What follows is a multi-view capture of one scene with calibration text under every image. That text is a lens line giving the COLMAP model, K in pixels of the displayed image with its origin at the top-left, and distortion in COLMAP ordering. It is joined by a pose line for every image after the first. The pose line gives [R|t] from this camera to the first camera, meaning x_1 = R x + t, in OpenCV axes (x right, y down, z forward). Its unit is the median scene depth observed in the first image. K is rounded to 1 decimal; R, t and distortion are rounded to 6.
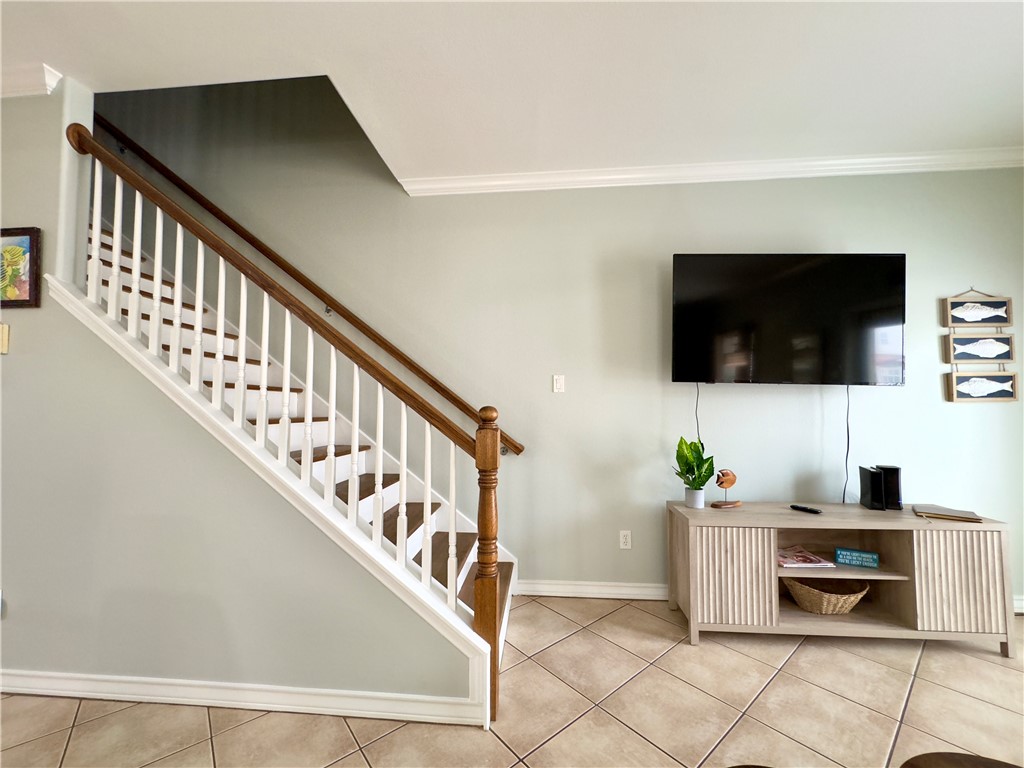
lens RADIAL K [[409.8, 0, 512.2], [0, 409.8, 382.9], [0, 0, 1]] dist [-0.001723, 0.000362]
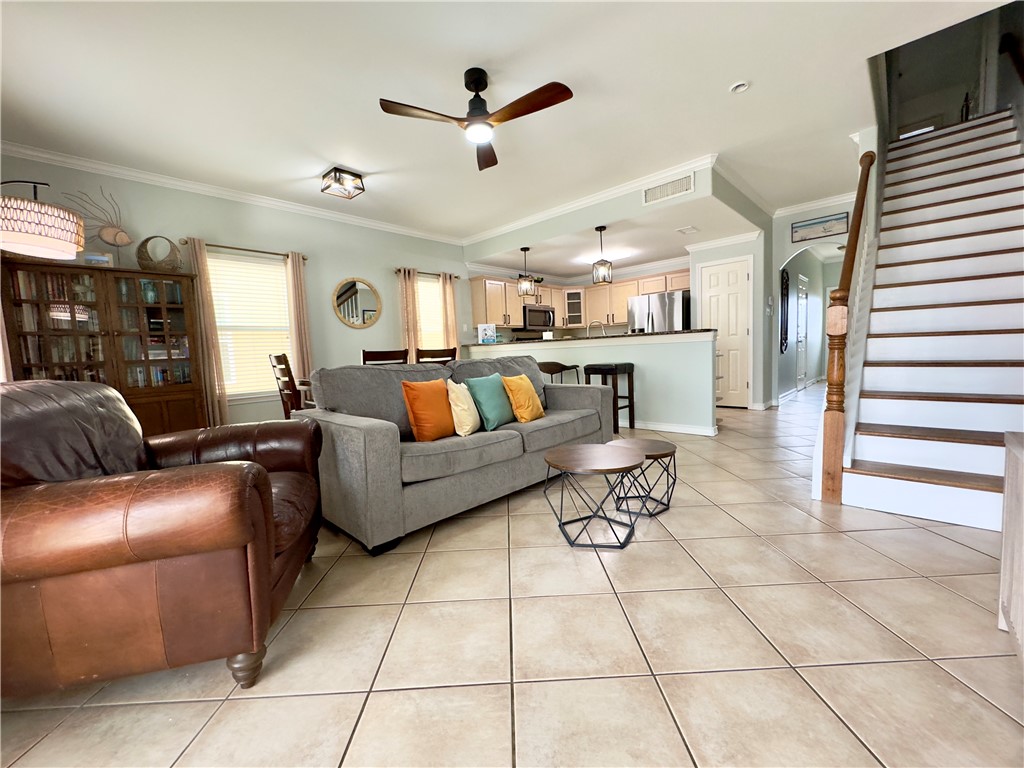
lens RADIAL K [[409.8, 0, 511.8], [0, 409.8, 384.5], [0, 0, 1]] dist [-0.001723, 0.000362]
pose [[-0.628616, 0.092835, -0.772155, 1.220172], [0.083399, 0.995171, 0.051753, 0.152363], [0.773231, -0.031864, -0.633323, 0.739053]]
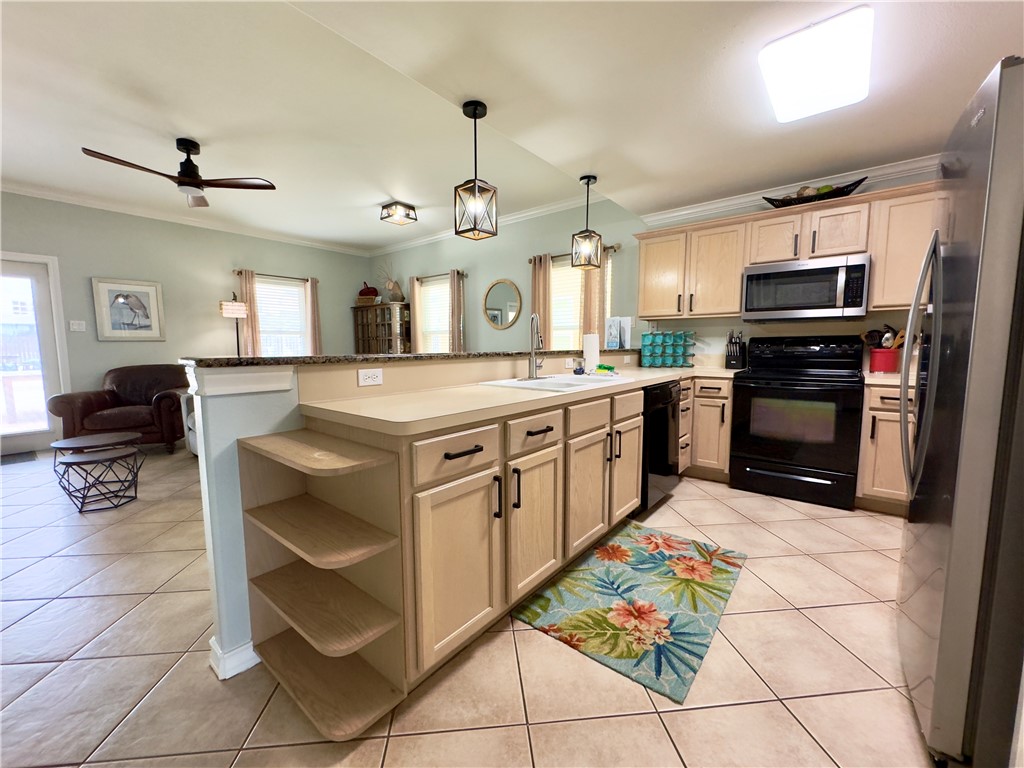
lens RADIAL K [[409.8, 0, 511.9], [0, 409.8, 384.4], [0, 0, 1]] dist [-0.001723, 0.000362]
pose [[-0.826247, -0.046081, 0.561420, -1.403906], [-0.020935, 0.998472, 0.051144, 0.077392], [-0.562919, 0.030504, -0.825949, 0.524783]]
